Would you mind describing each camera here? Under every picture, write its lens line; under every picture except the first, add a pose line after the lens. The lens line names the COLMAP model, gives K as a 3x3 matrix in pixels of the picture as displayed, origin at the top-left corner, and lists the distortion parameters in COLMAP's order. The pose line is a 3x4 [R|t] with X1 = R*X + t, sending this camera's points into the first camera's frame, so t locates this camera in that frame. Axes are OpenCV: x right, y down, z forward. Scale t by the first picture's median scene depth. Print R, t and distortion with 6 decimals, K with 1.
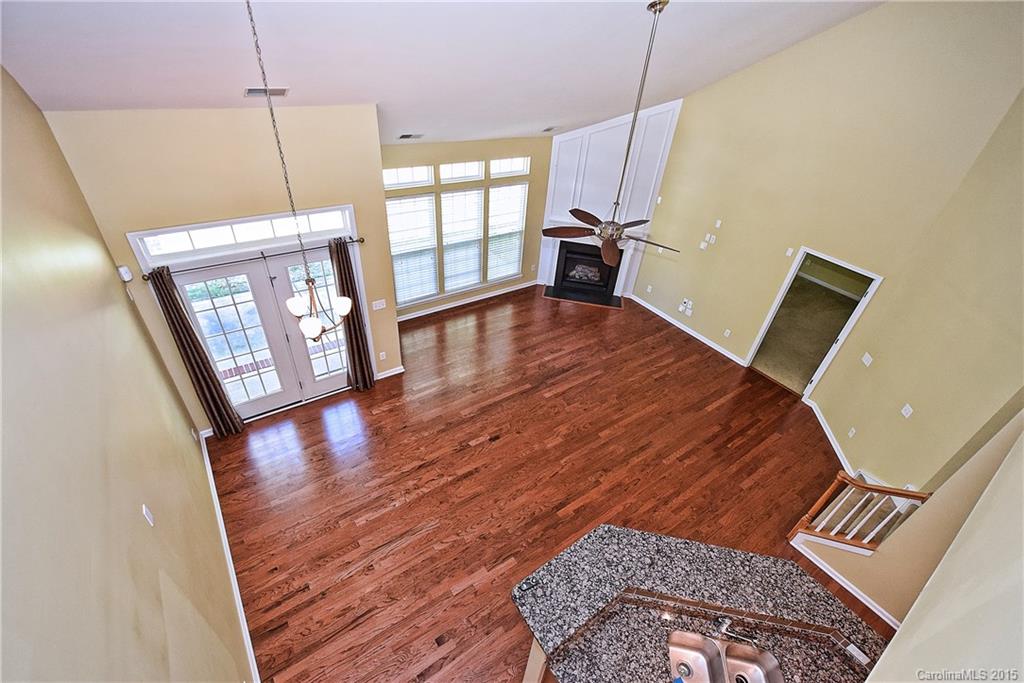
lens RADIAL K [[446.1, 0, 533.6], [0, 446.1, 346.2], [0, 0, 1]] dist [0.003762, 0.000094]
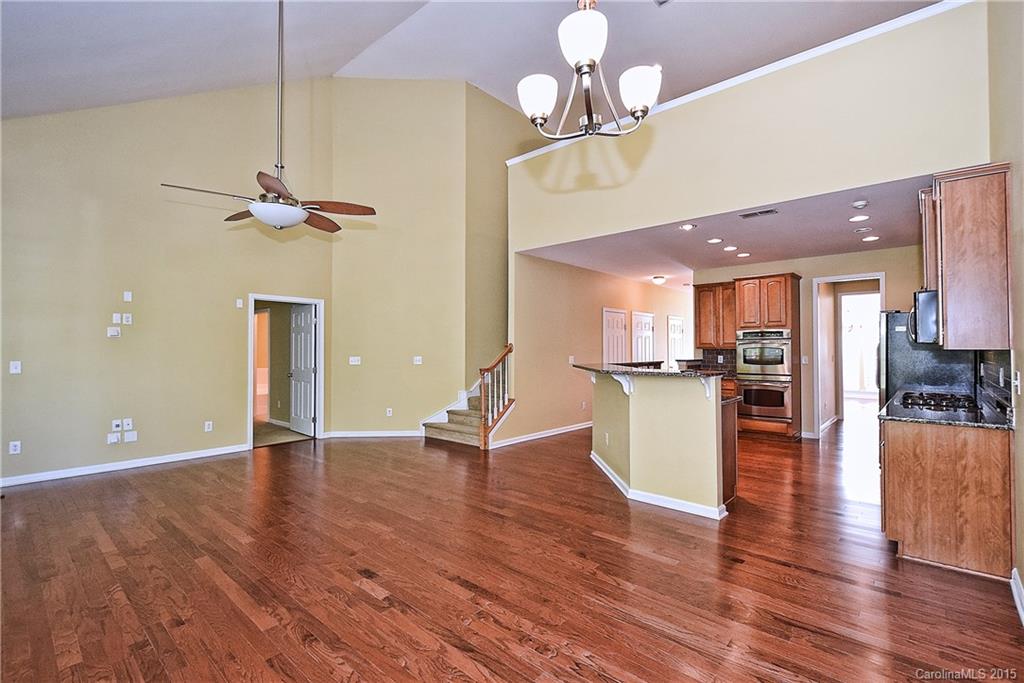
lens RADIAL K [[464.8, 0, 502.3], [0, 464.8, 341.0], [0, 0, 1]] dist [0.008837, -0.004718]
pose [[-0.188825, -0.073641, 0.979246, -0.570370], [0.561036, 0.810332, 0.169121, 0.001816], [-0.805968, 0.581326, -0.111696, 0.774236]]
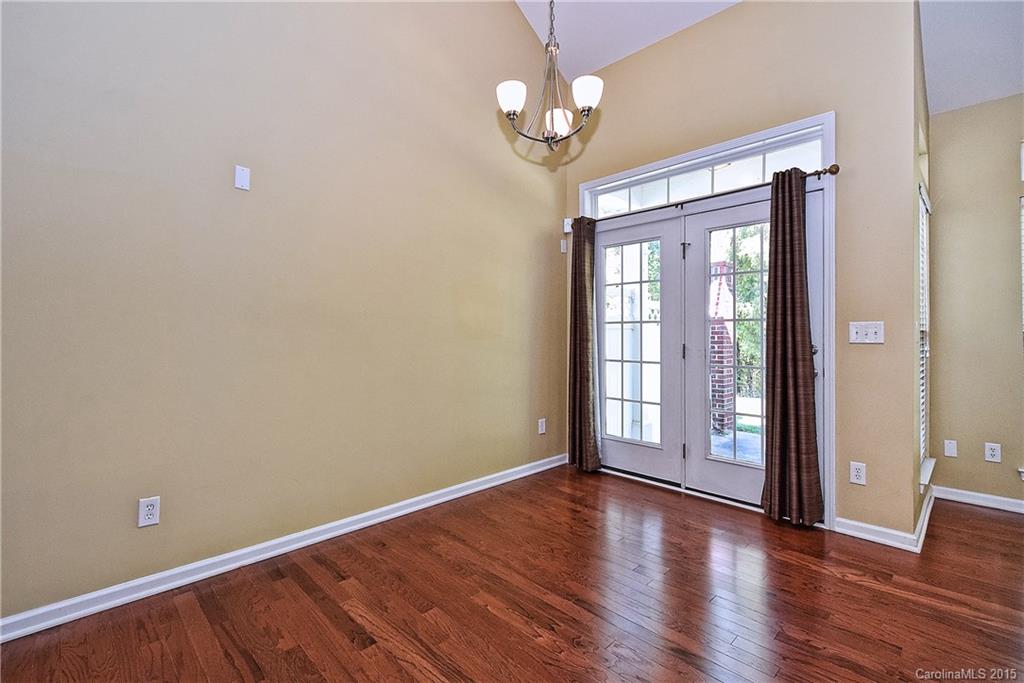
lens RADIAL K [[464.8, 0, 502.9], [0, 464.8, 334.2], [0, 0, 1]] dist [0.008837, -0.004718]
pose [[0.102397, -0.090615, -0.990608, 0.079997], [-0.575668, 0.806745, -0.133302, 0.182493], [0.811247, 0.583911, 0.030444, 0.684372]]
